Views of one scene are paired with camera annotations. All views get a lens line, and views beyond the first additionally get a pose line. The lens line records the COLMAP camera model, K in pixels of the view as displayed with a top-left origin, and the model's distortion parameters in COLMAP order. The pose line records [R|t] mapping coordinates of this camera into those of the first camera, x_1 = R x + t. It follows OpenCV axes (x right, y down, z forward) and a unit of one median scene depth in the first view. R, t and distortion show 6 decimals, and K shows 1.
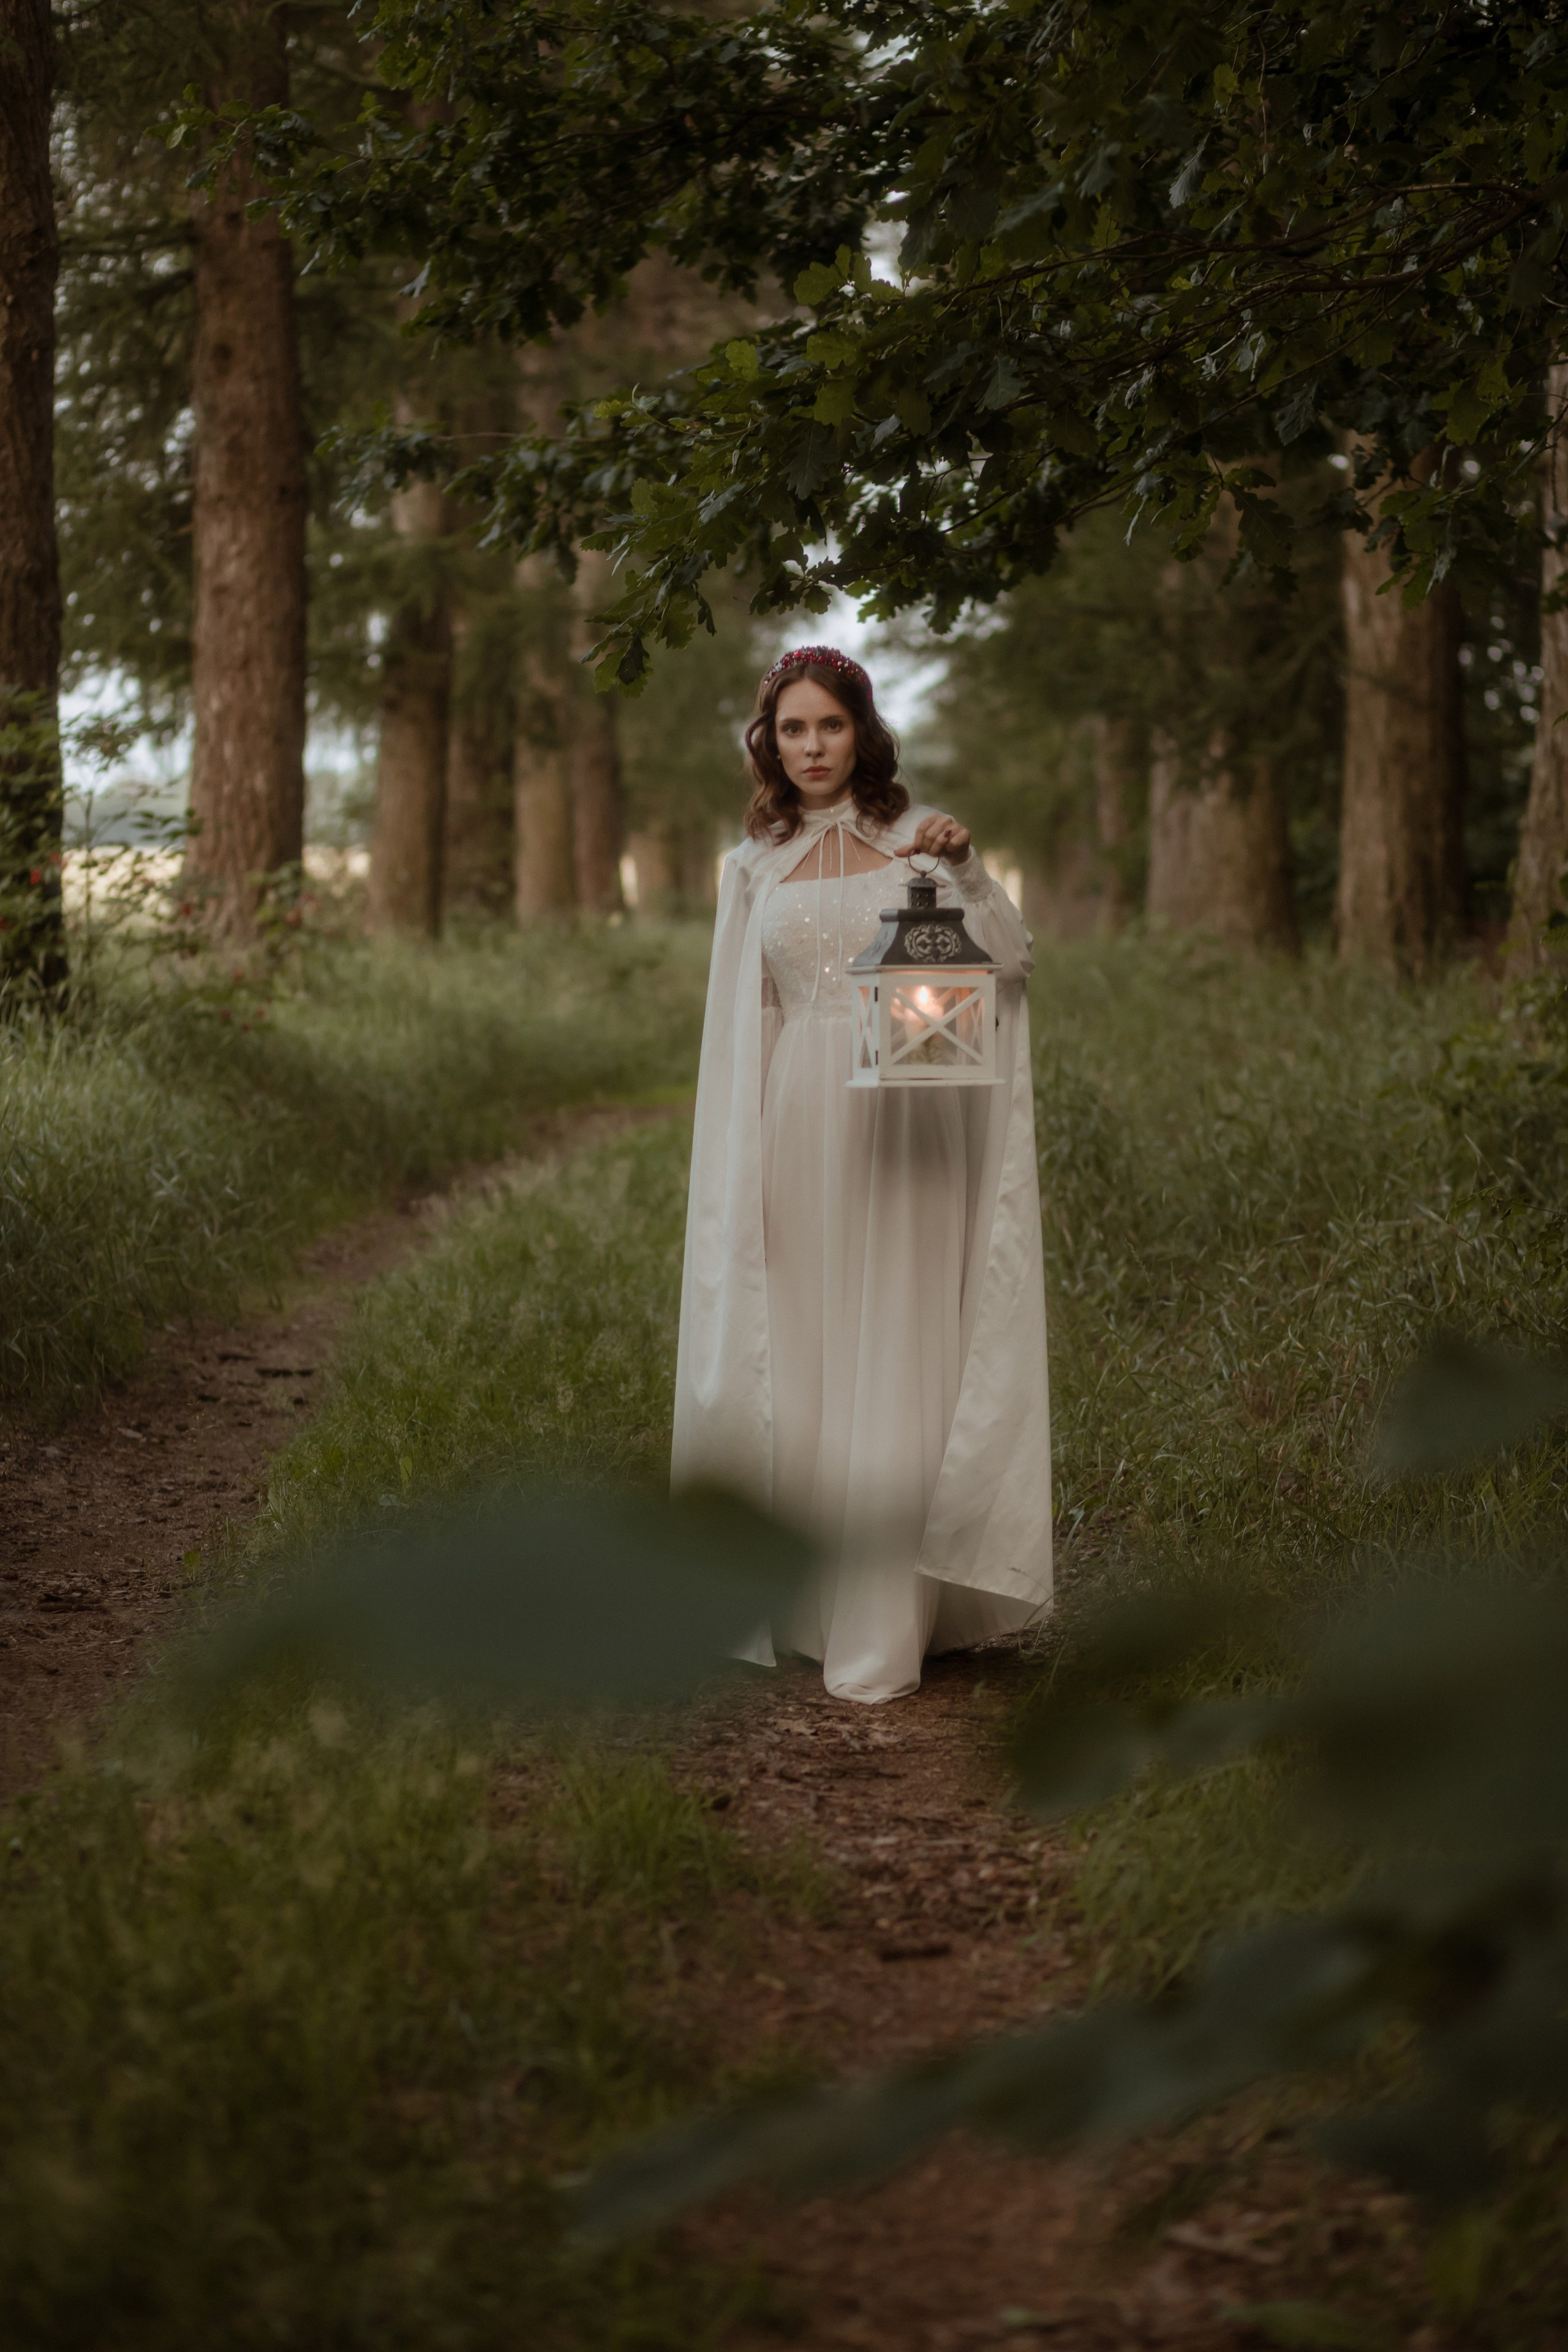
lens RADIAL K [[5785.6, 0, 783.6], [0, 5785.6, 1036.5], [0, 0, 1]] dist [0.022222, 0.660641]
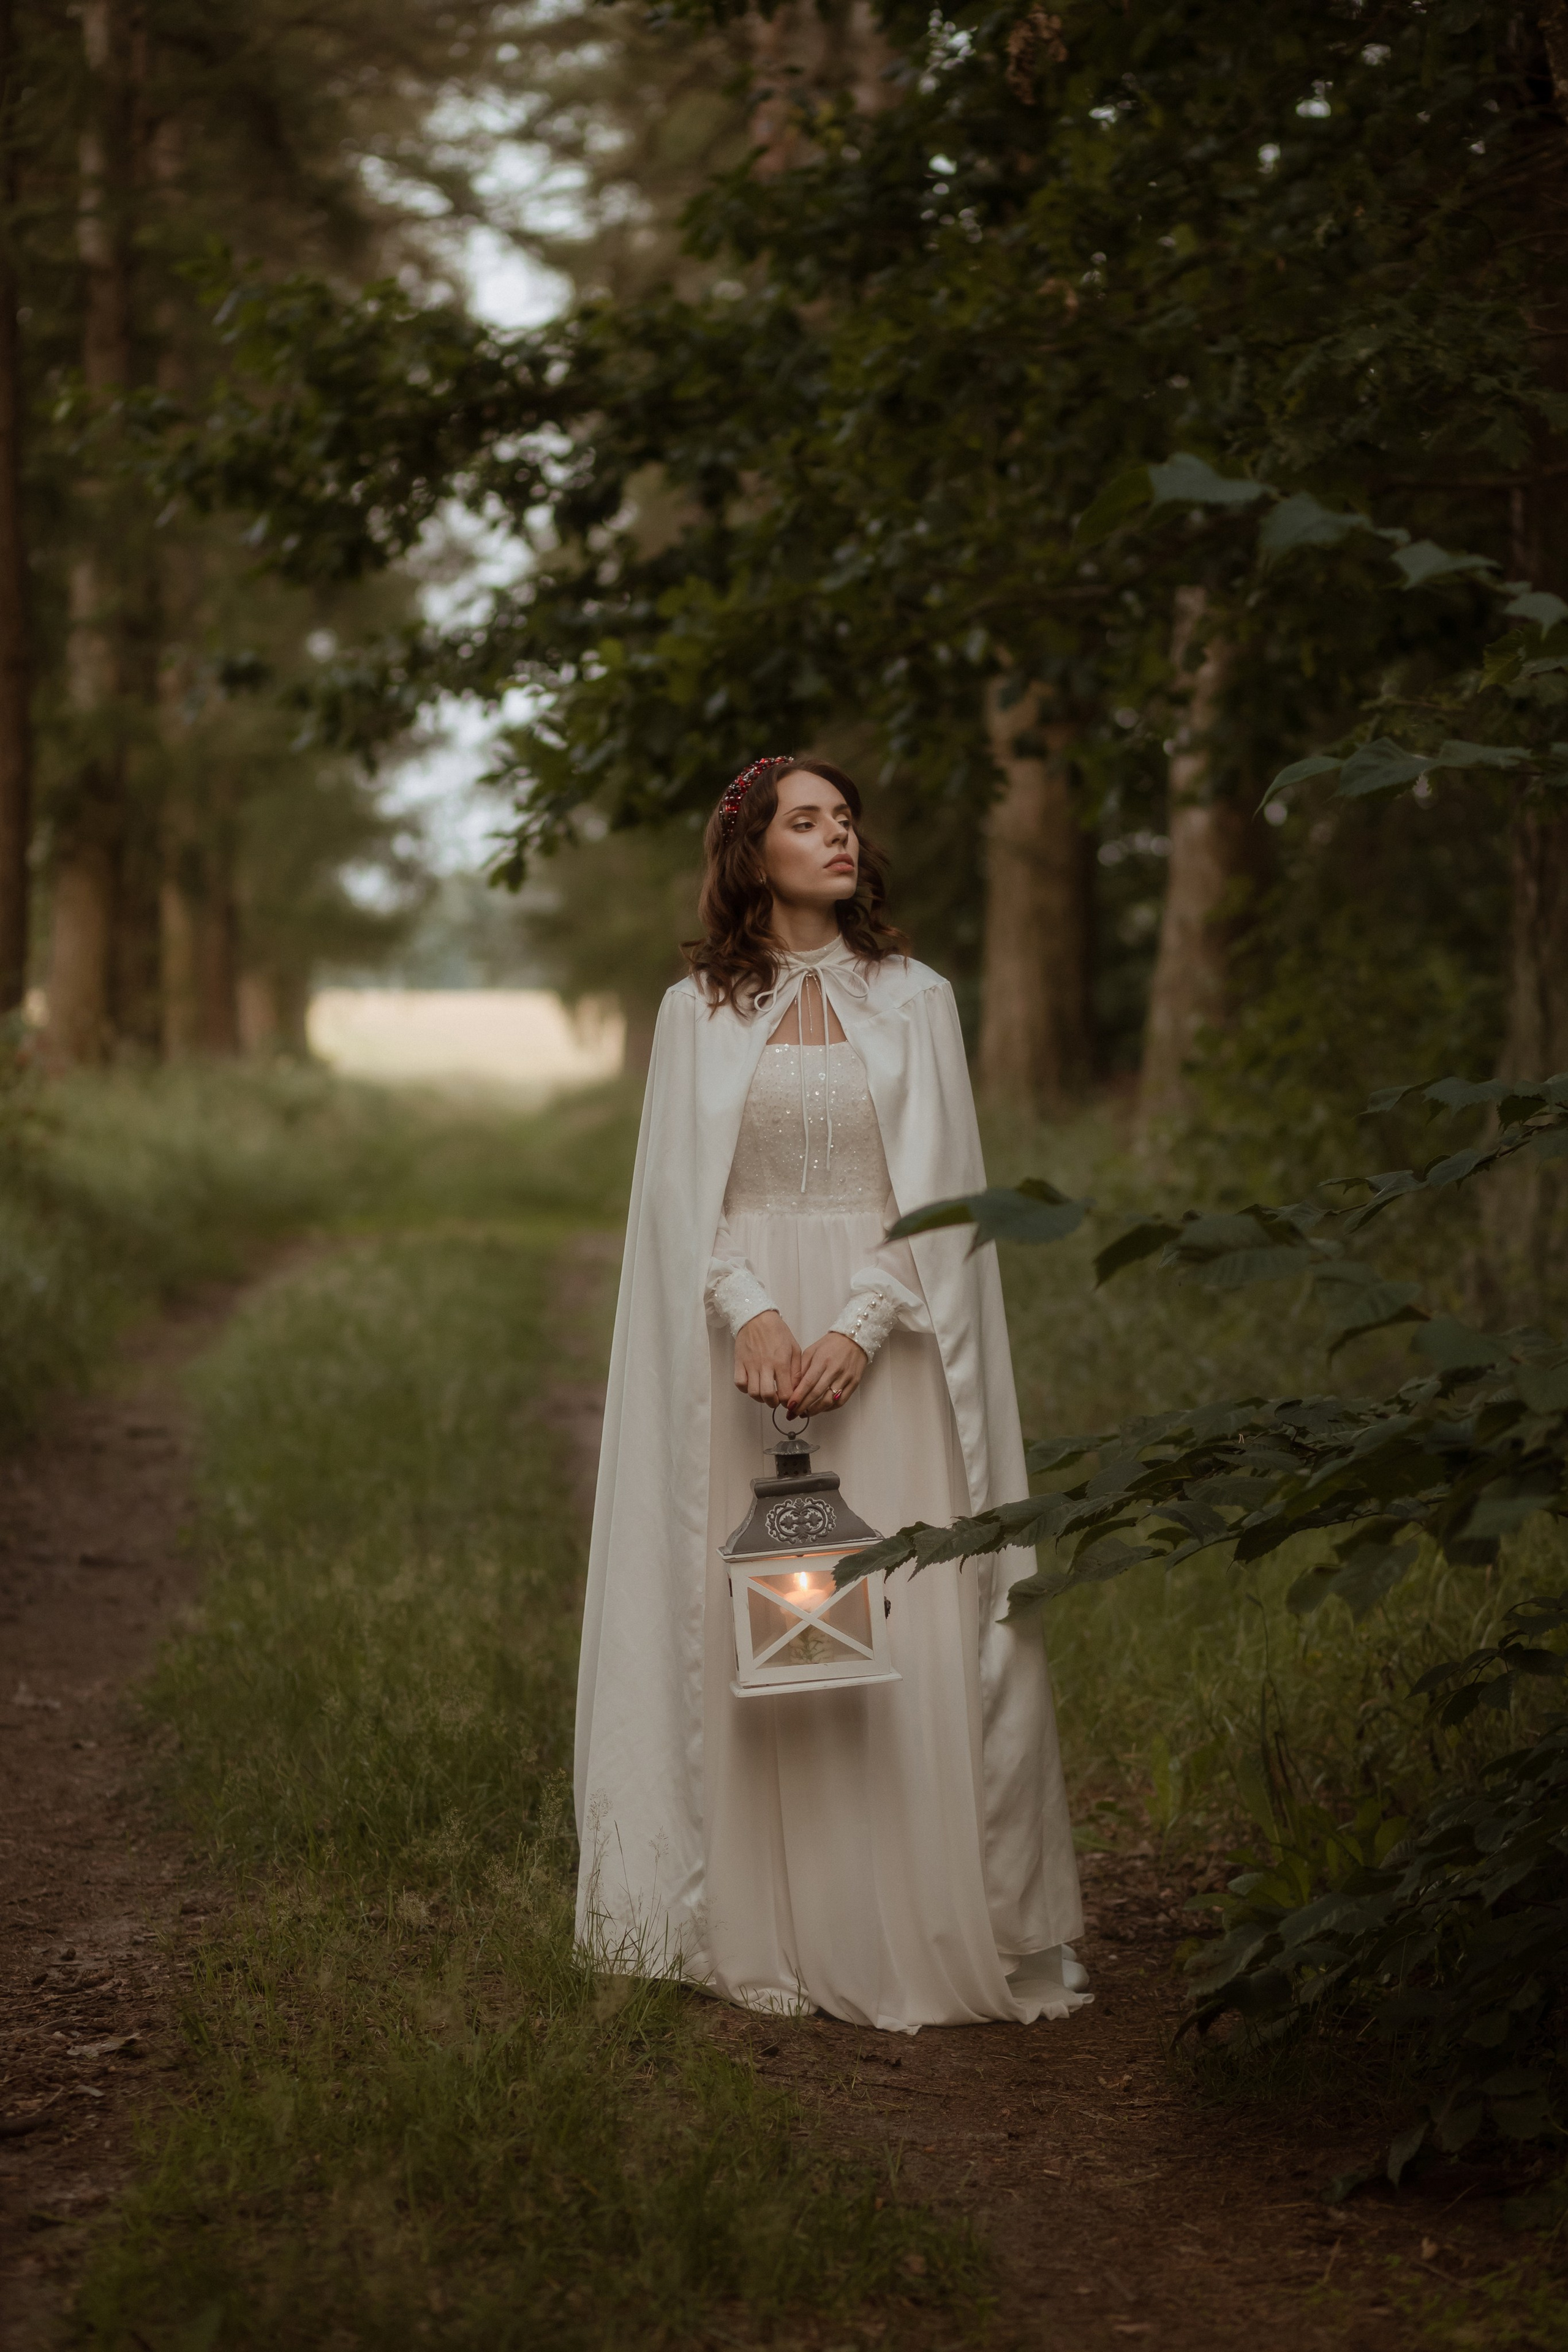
lens RADIAL K [[5785.6, 0, 783.6], [0, 5785.6, 1036.5], [0, 0, 1]] dist [0.022222, 0.660641]
pose [[0.997798, 0.008025, 0.065838, -0.030167], [-0.006347, 0.999651, -0.025651, 0.005065], [-0.066021, 0.025176, 0.997501, -0.199004]]
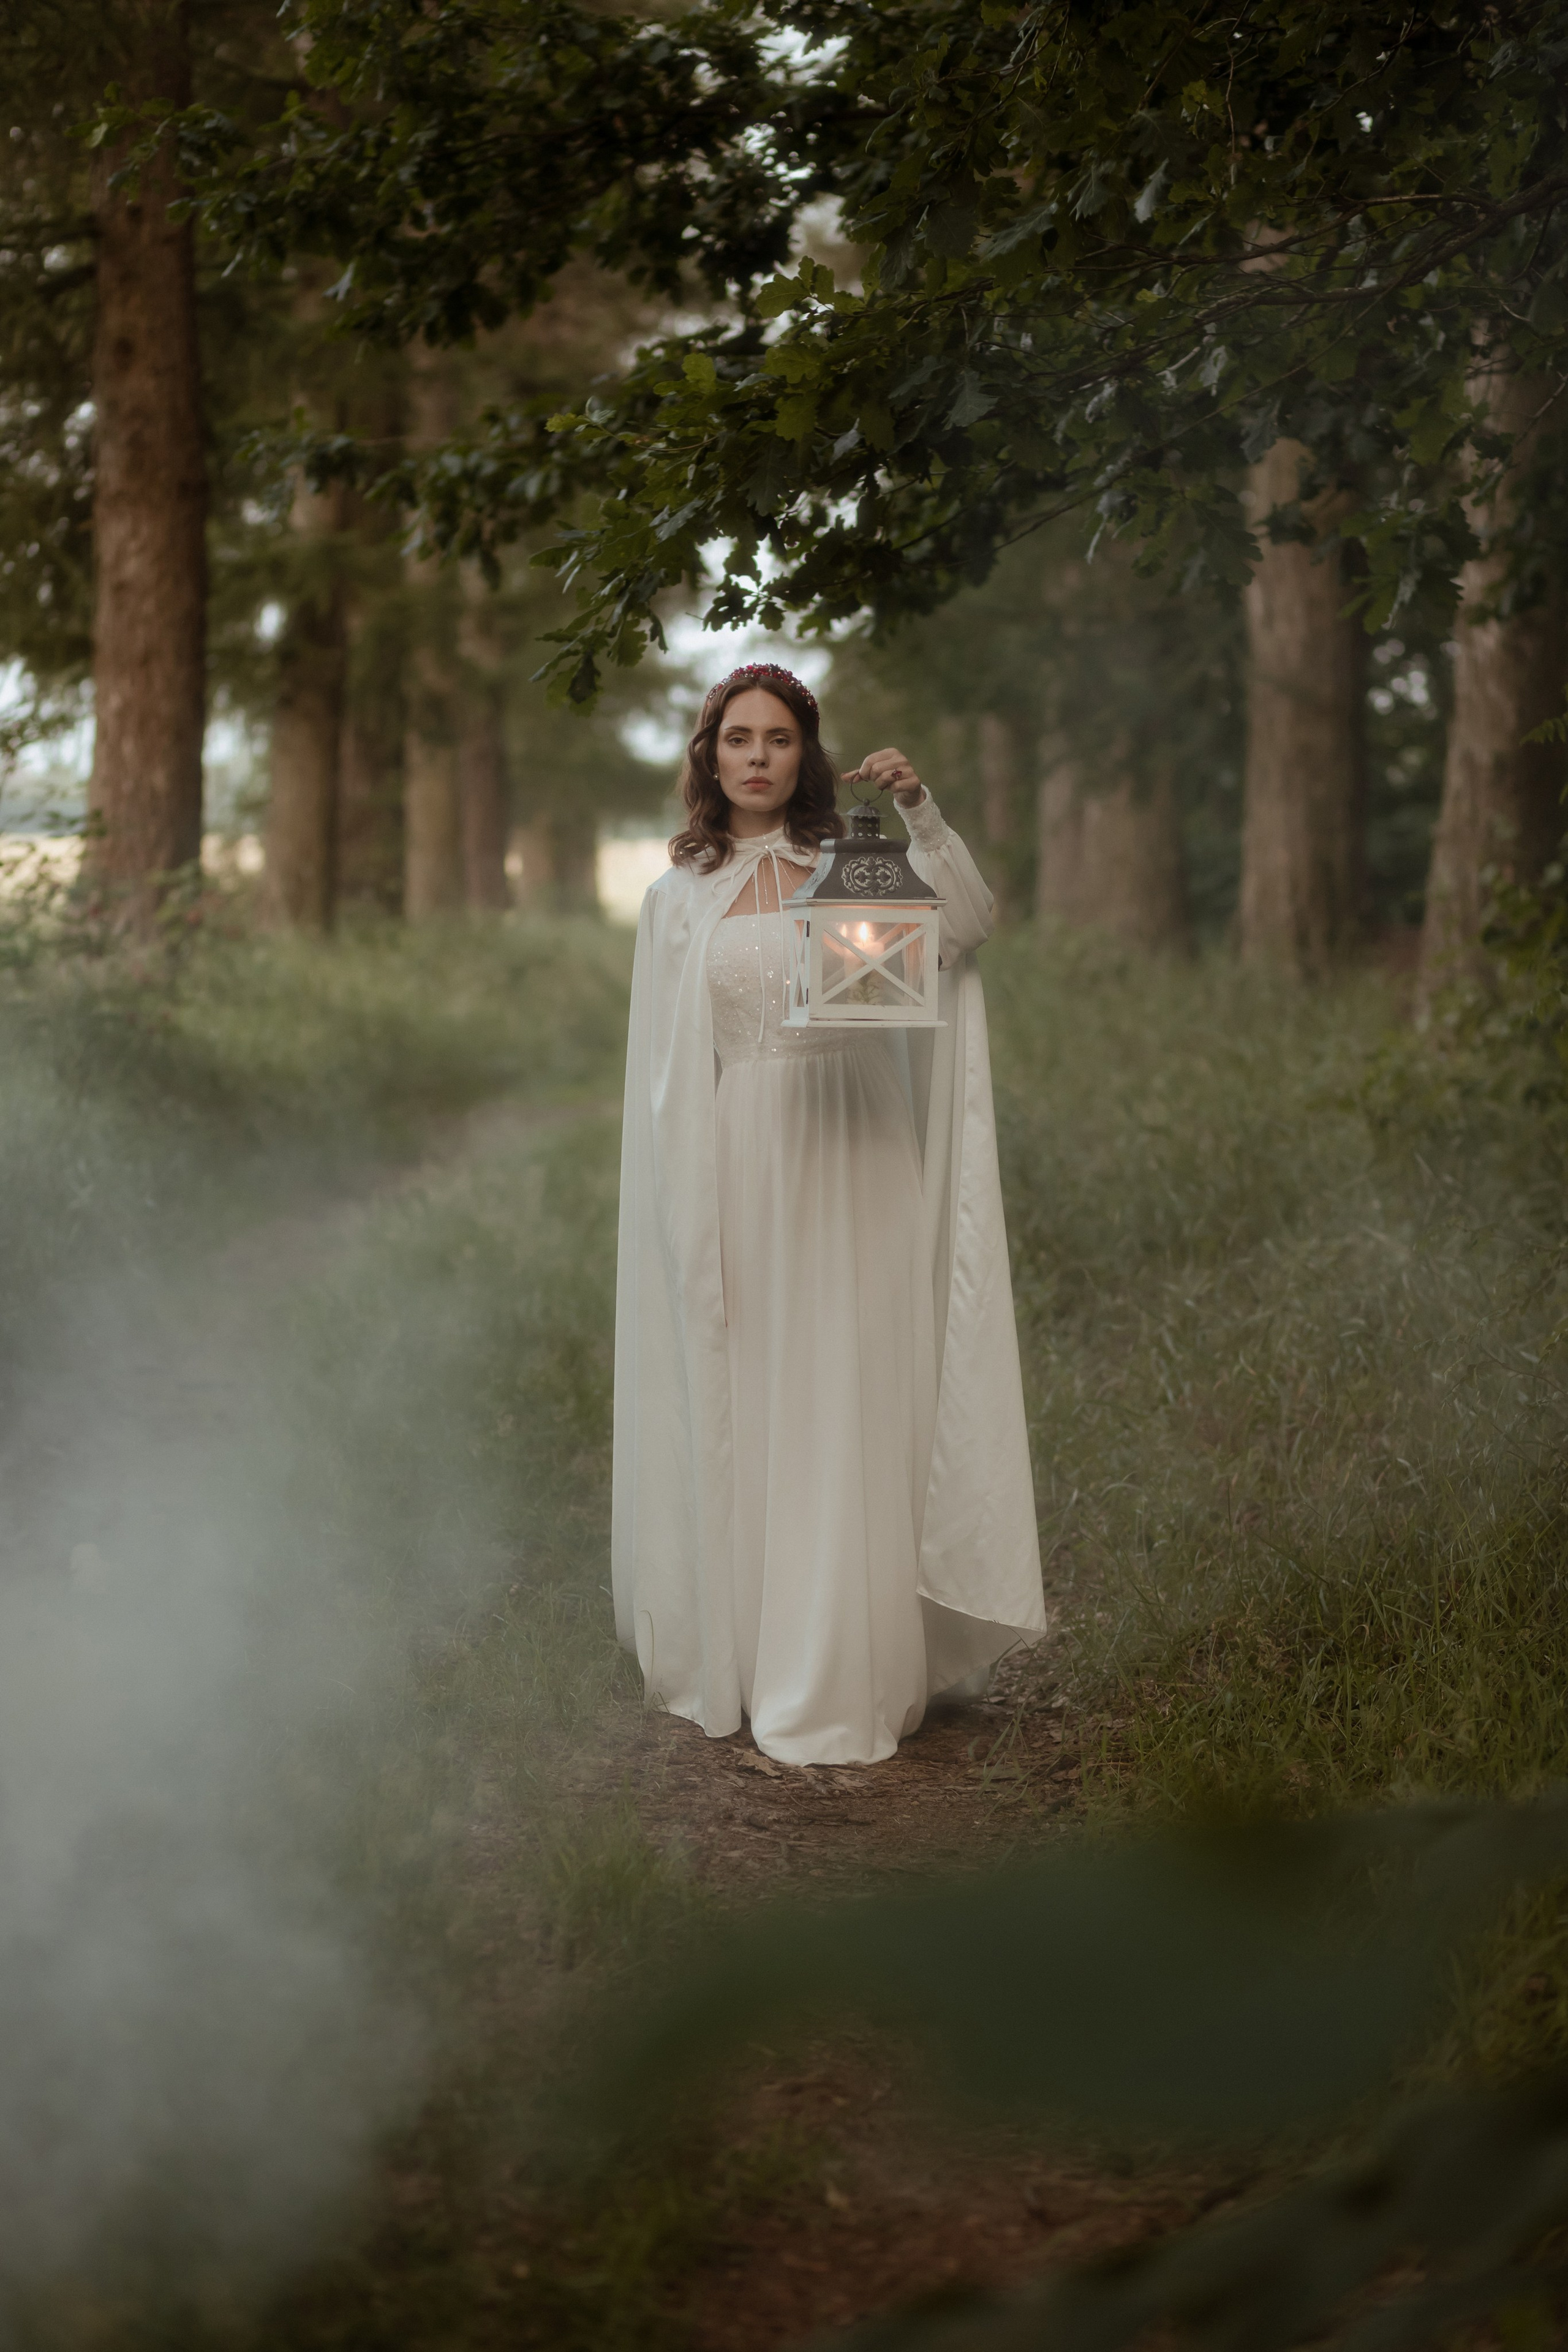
lens RADIAL K [[5755.2, 0, 784.0], [0, 5755.2, 1176.0], [0, 0, 1]] dist [0.020038, -0.157382]
pose [[0.999791, 0.002955, 0.020215, -0.006533], [-0.003468, 0.999671, 0.025397, -0.003081], [-0.020133, -0.025462, 0.999473, 0.011944]]
